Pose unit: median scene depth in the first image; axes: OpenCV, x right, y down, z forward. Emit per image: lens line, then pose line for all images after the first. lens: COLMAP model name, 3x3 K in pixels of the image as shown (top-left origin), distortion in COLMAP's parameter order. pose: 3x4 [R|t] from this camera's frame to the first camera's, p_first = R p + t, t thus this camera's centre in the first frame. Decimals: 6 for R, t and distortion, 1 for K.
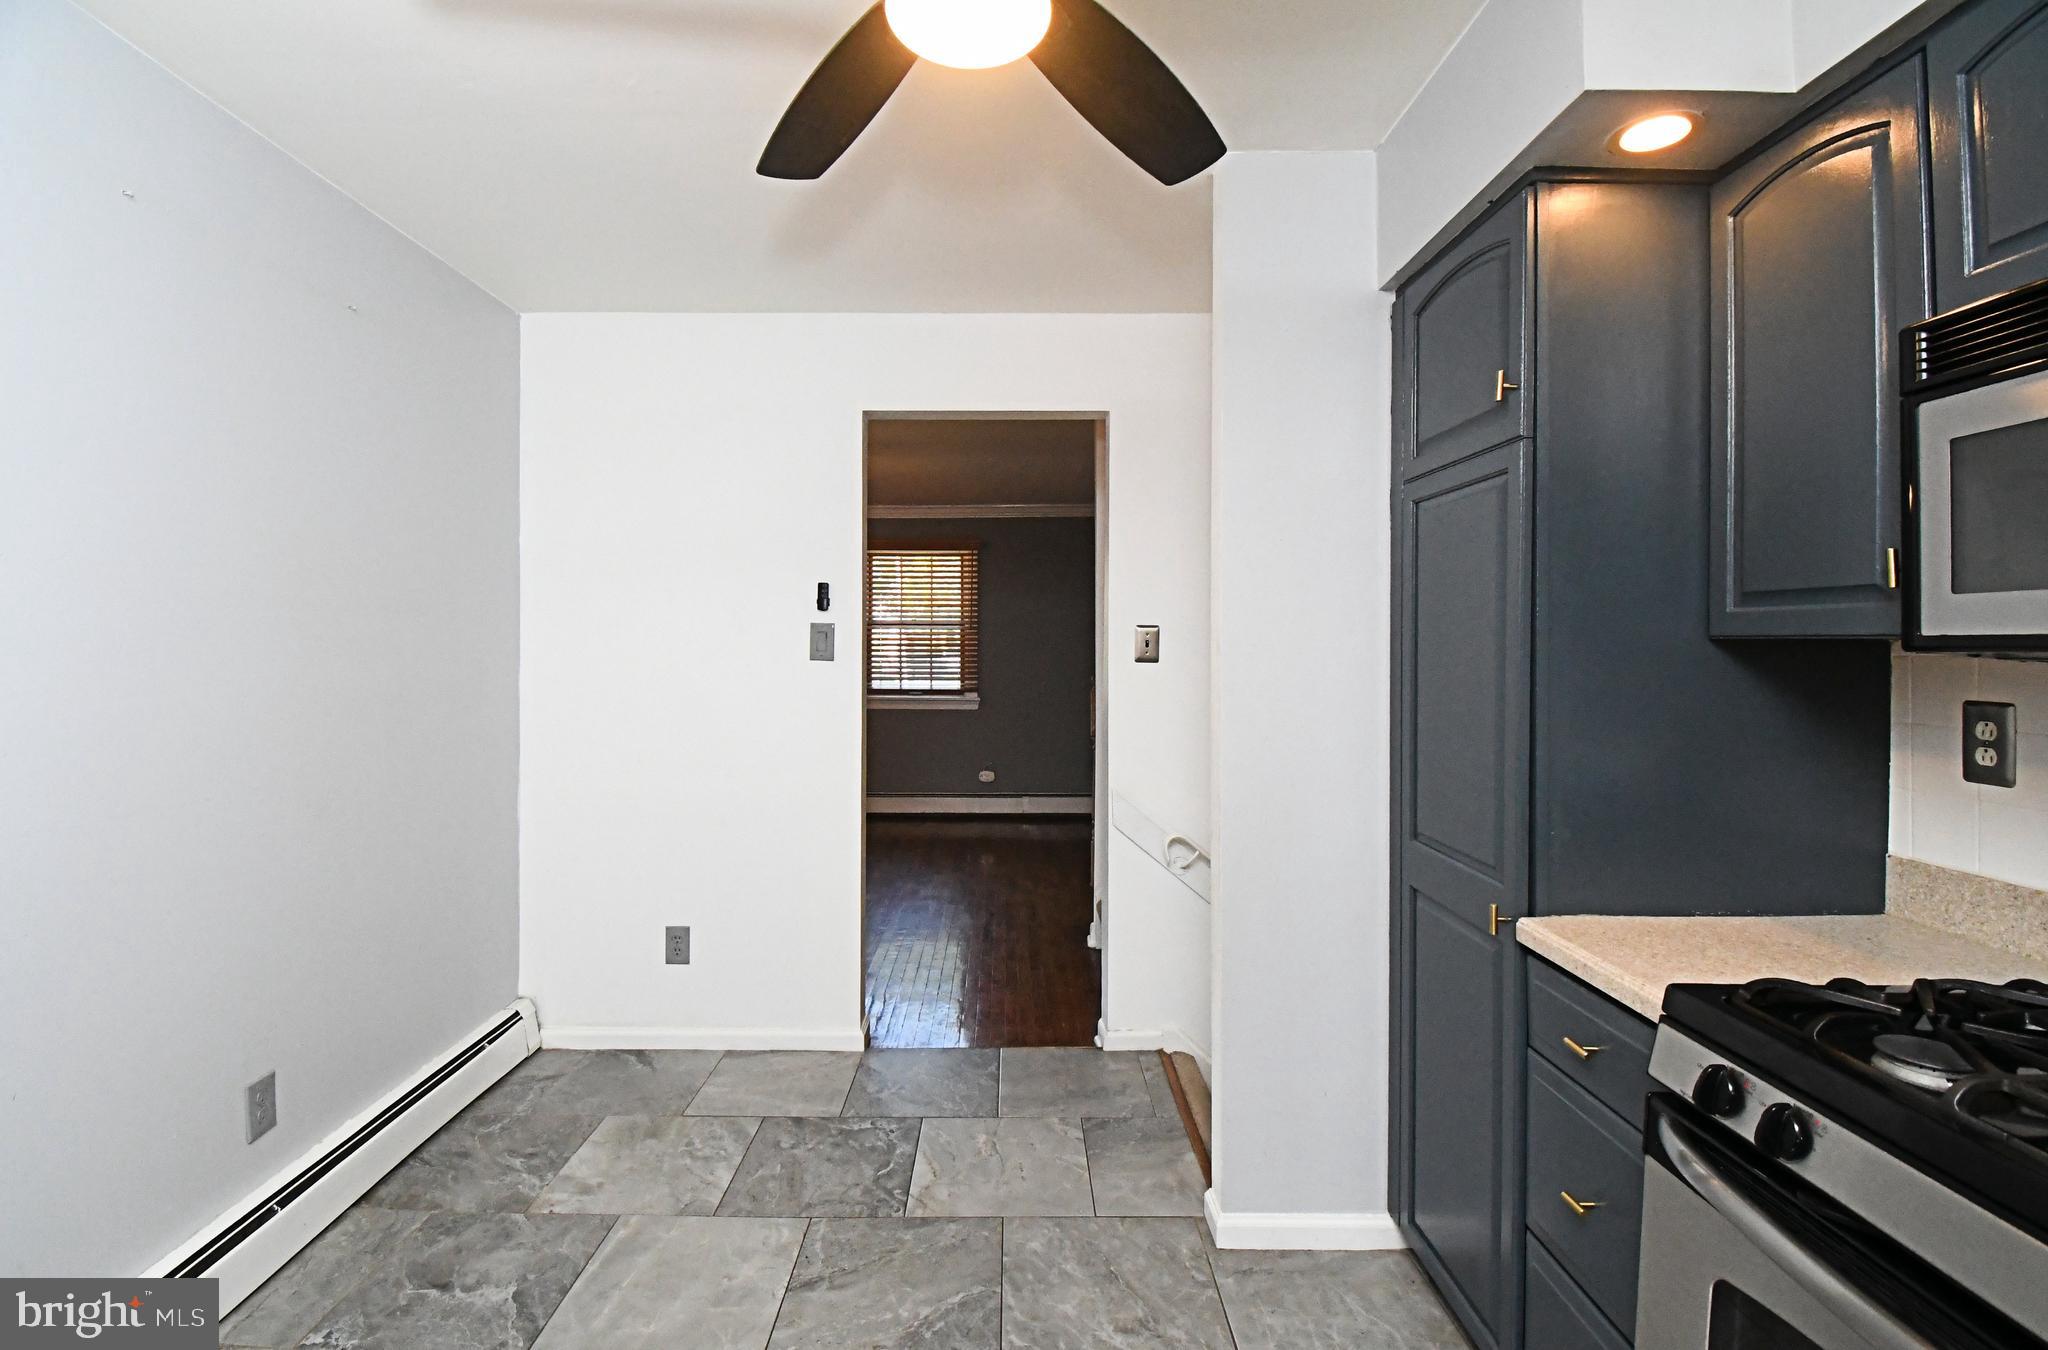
lens RADIAL K [[933.0, 0, 1014.2], [0, 933.0, 634.9], [0, 0, 1]] dist [-0.000310, -0.000137]
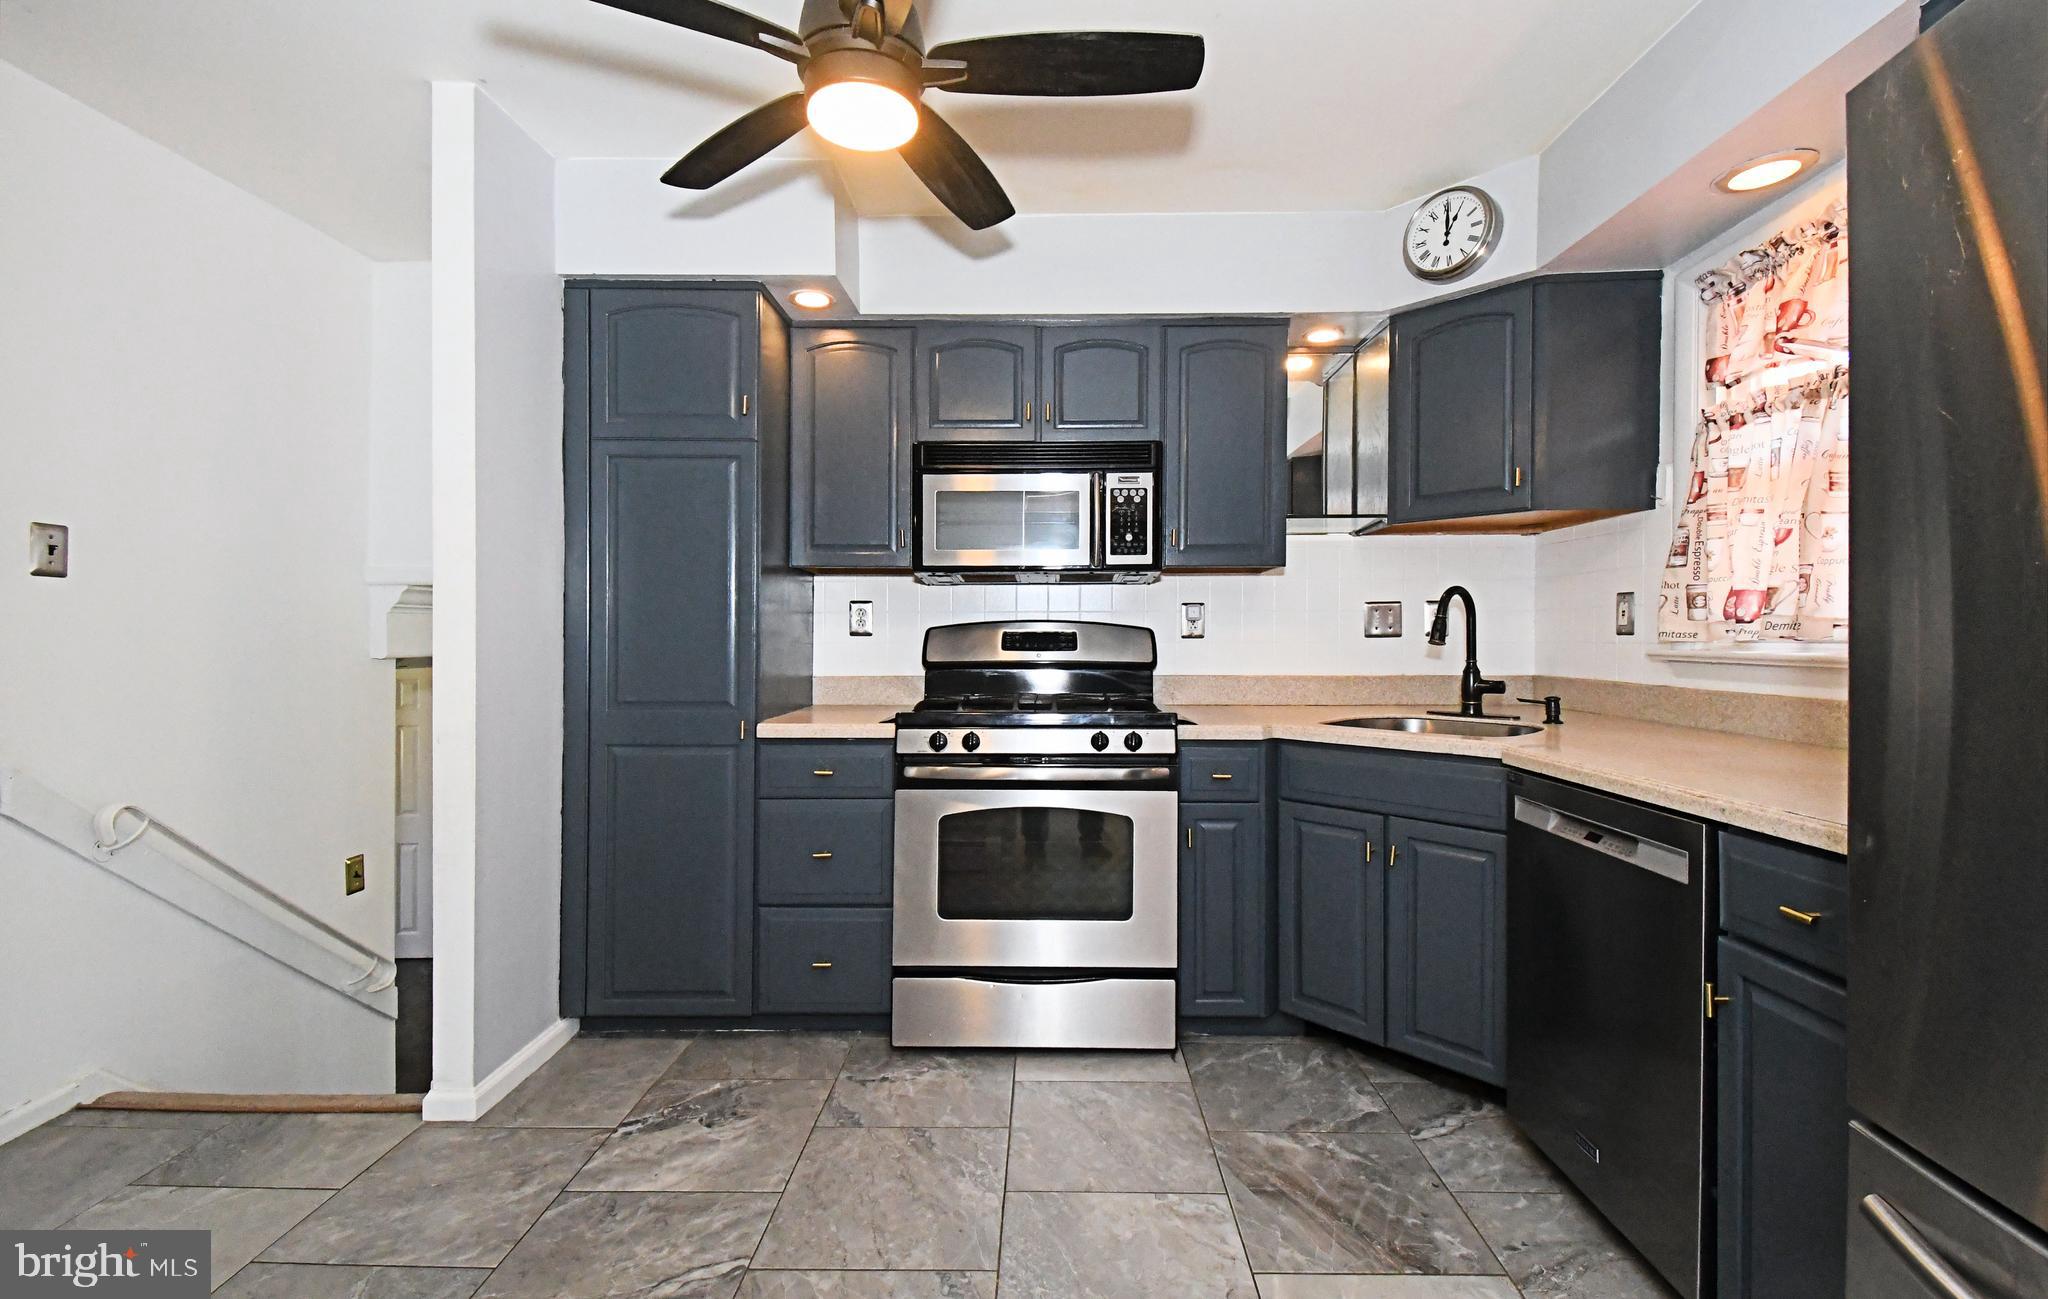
lens RADIAL K [[876.0, 0, 1035.4], [0, 876.0, 651.5], [0, 0, 1]] dist [0.042813, -0.030581]
pose [[0.002950, -0.019662, 0.999802, -0.728363], [-0.007836, 0.999776, 0.019685, 0.092660], [-0.999965, -0.007892, 0.002795, 0.340935]]
